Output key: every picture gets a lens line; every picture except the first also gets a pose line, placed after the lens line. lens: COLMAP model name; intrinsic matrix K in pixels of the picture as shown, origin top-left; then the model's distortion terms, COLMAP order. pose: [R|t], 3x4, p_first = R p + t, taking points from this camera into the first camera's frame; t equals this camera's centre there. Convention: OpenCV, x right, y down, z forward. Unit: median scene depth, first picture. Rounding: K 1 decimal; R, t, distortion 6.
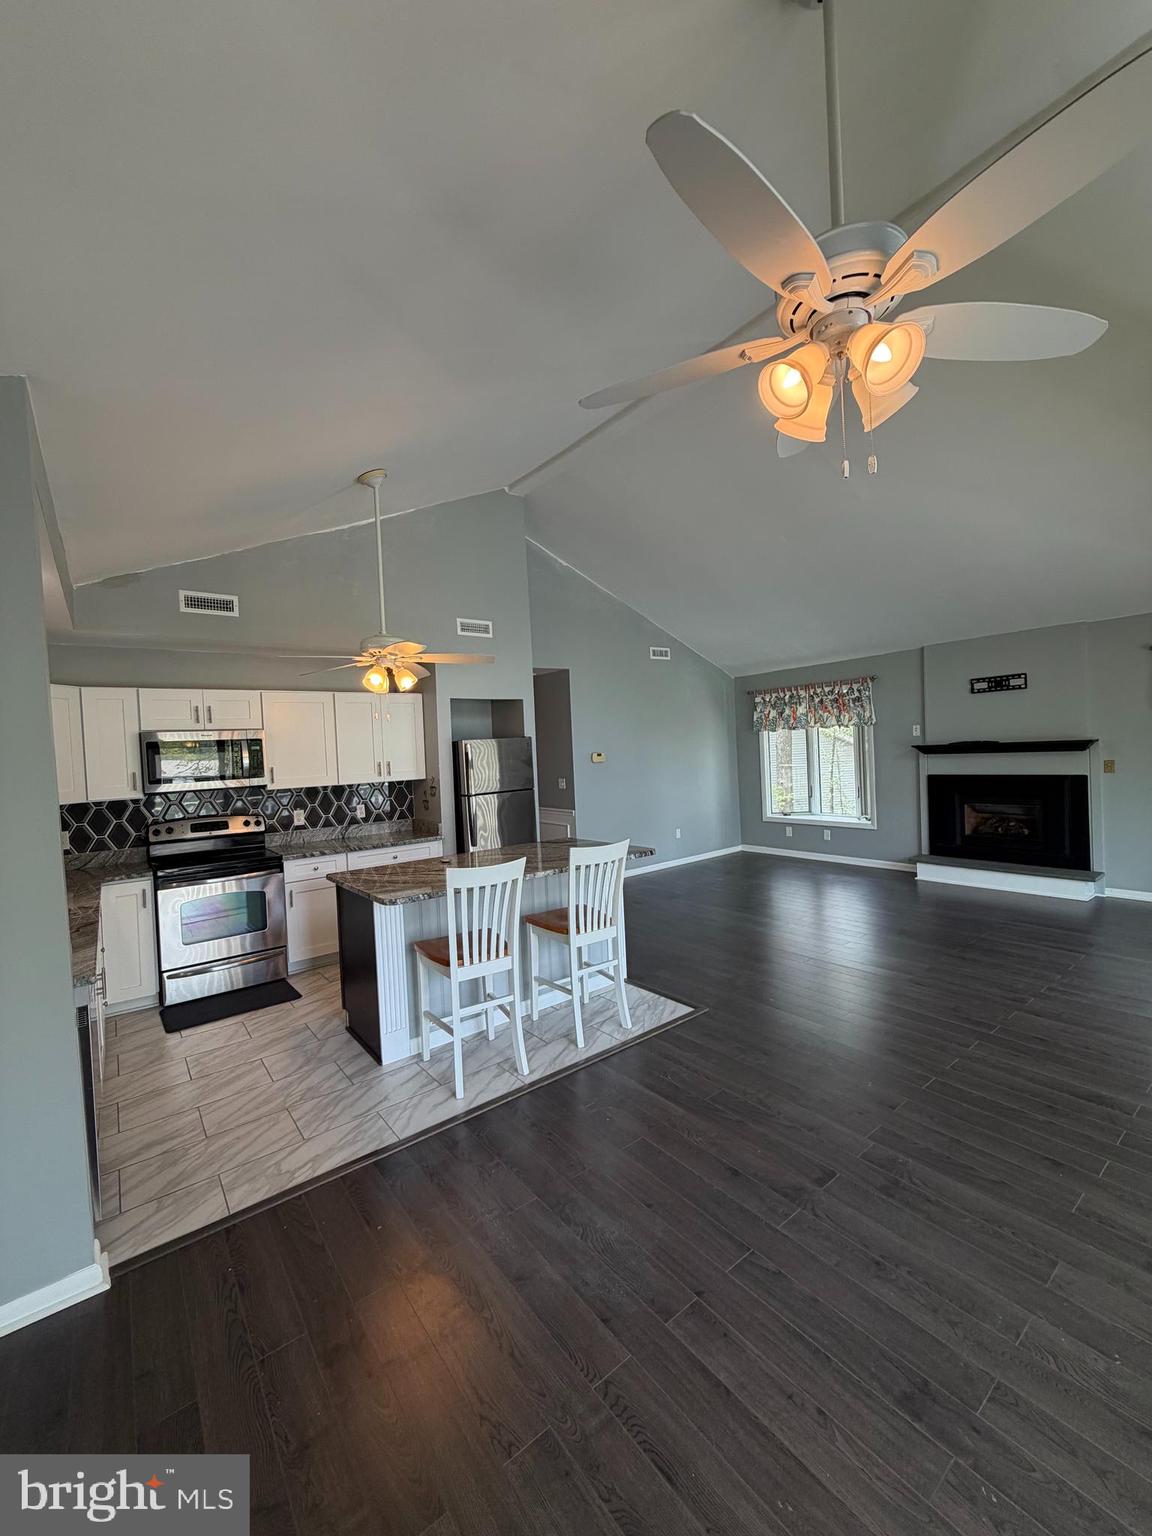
lens RADIAL K [[614.1, 0, 572.1], [0, 614.1, 766.9], [0, 0, 1]] dist [-0.001890, -0.000081]
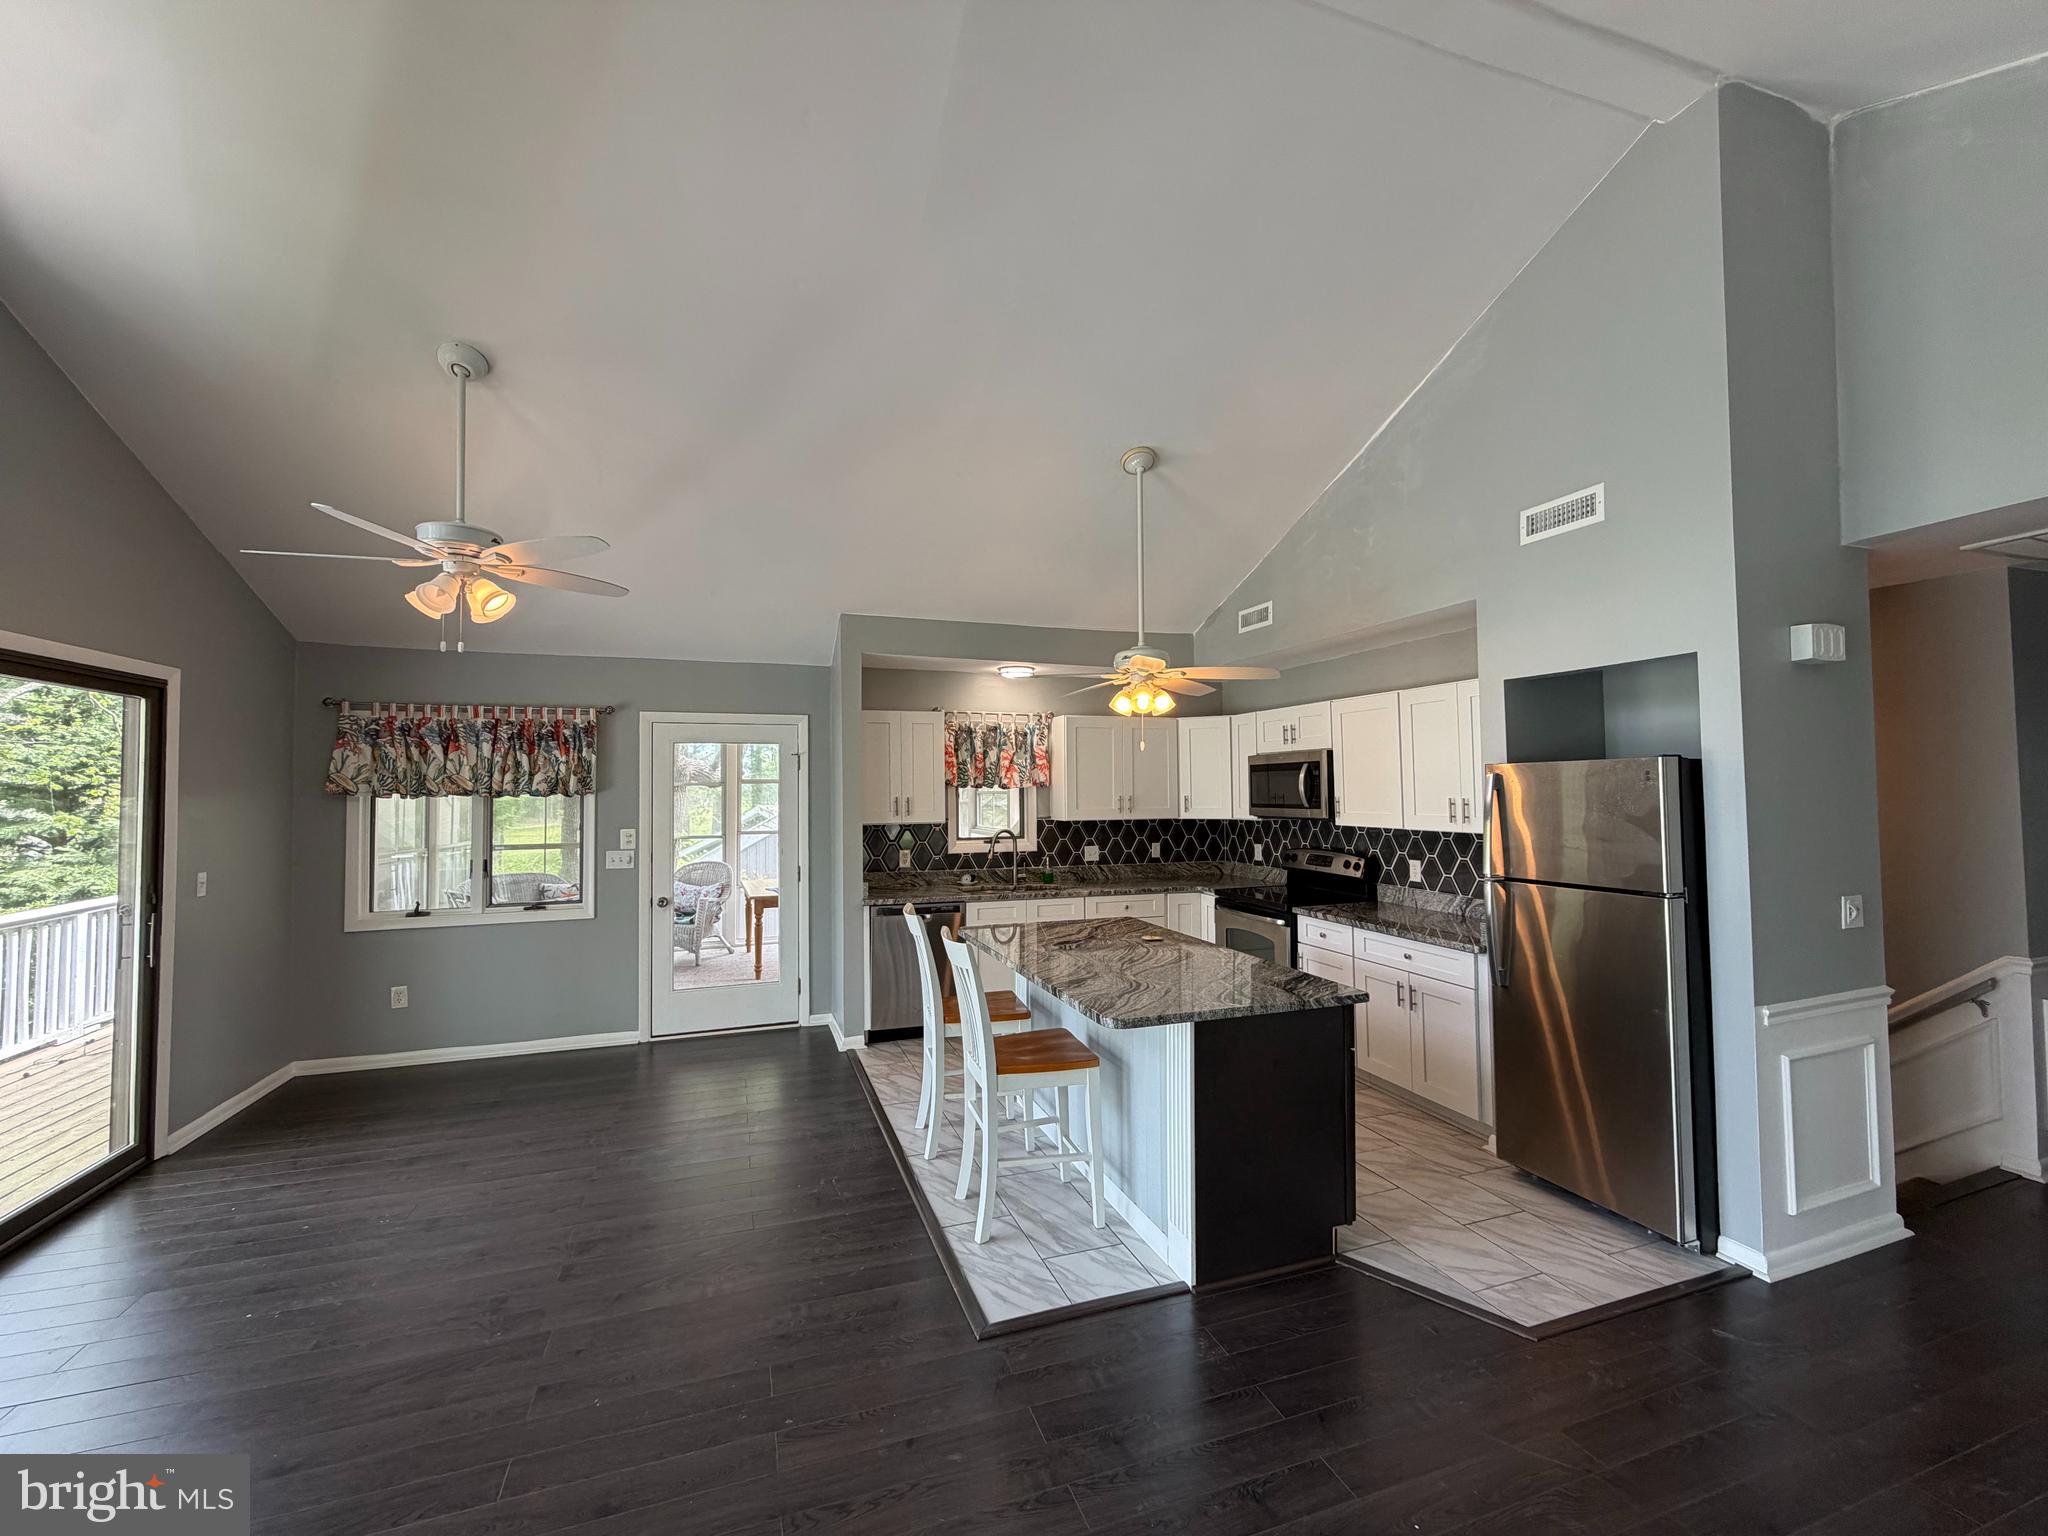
lens RADIAL K [[818.8, 0, 1016.6], [0, 818.8, 758.6], [0, 0, 1]] dist [-0.001890, -0.000081]
pose [[-0.310947, 0.013506, -0.950331, 0.506631], [-0.005703, 0.999855, 0.016076, -0.049950], [0.950410, 0.010419, -0.310825, 0.750027]]
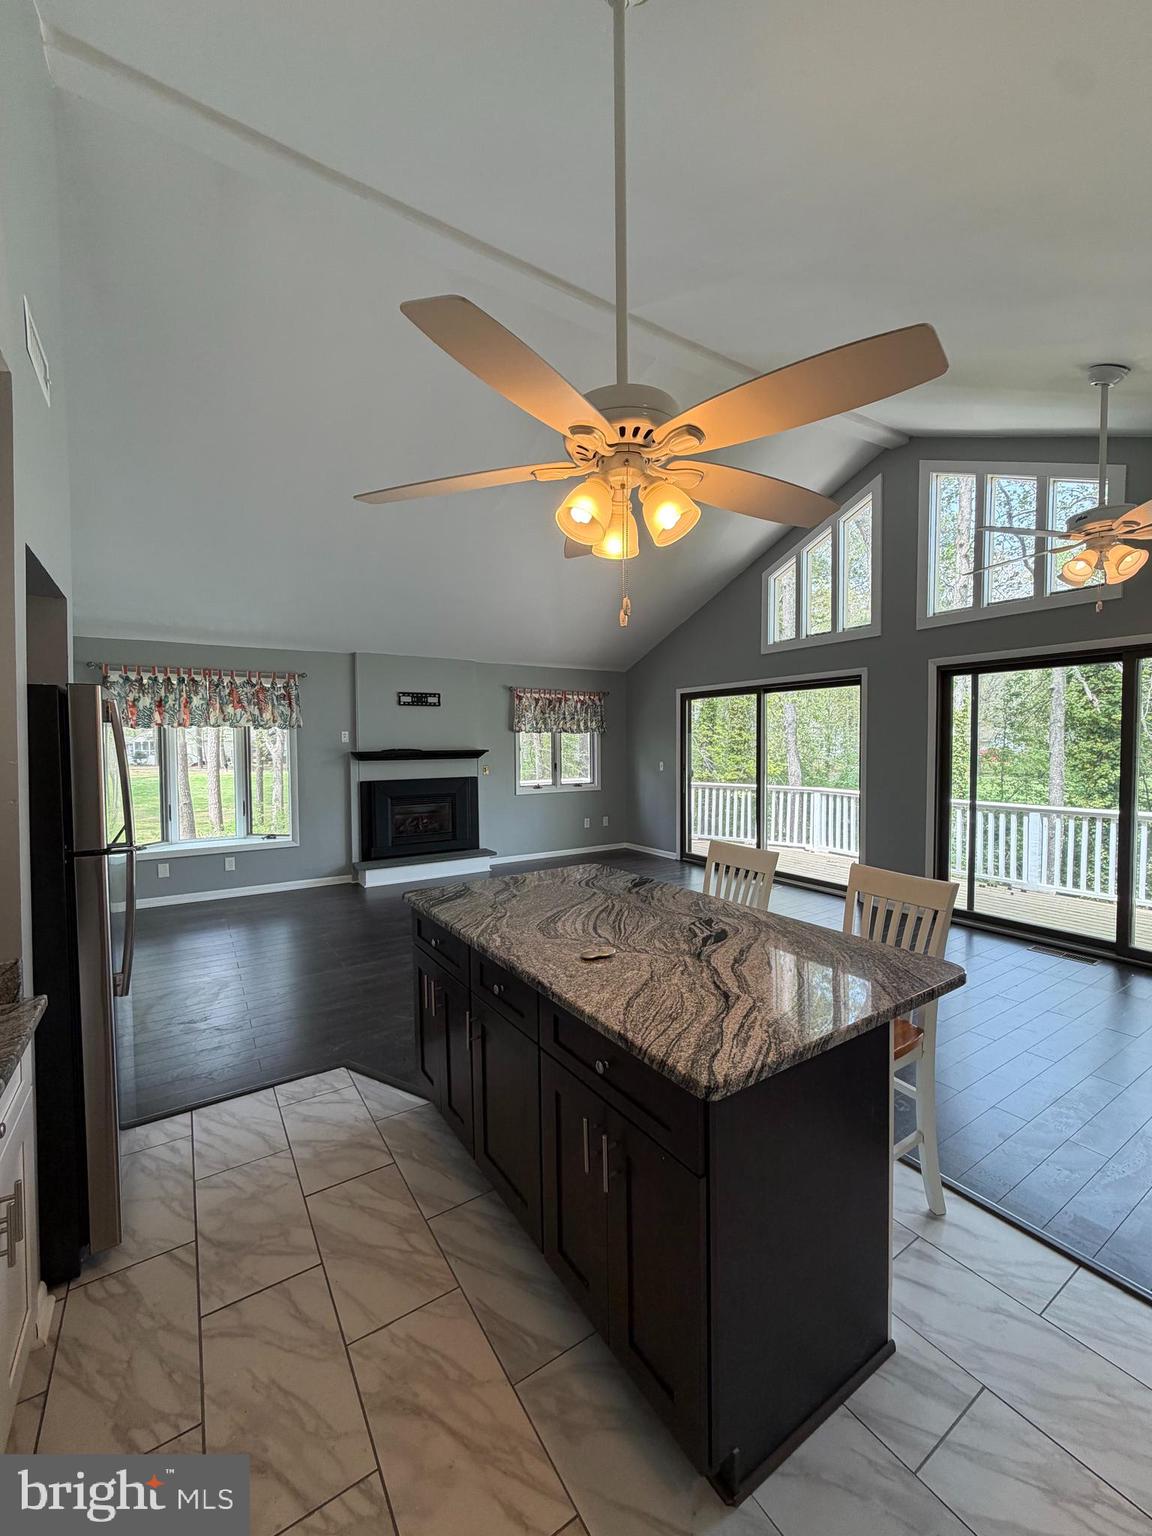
lens RADIAL K [[614.1, 0, 581.0], [0, 614.1, 766.2], [0, 0, 1]] dist [-0.001890, -0.000081]
pose [[0.070855, 0.007695, 0.997457, -0.436096], [0.030670, 0.999481, -0.009889, 0.009581], [-0.997015, 0.031293, 0.070582, 0.637438]]
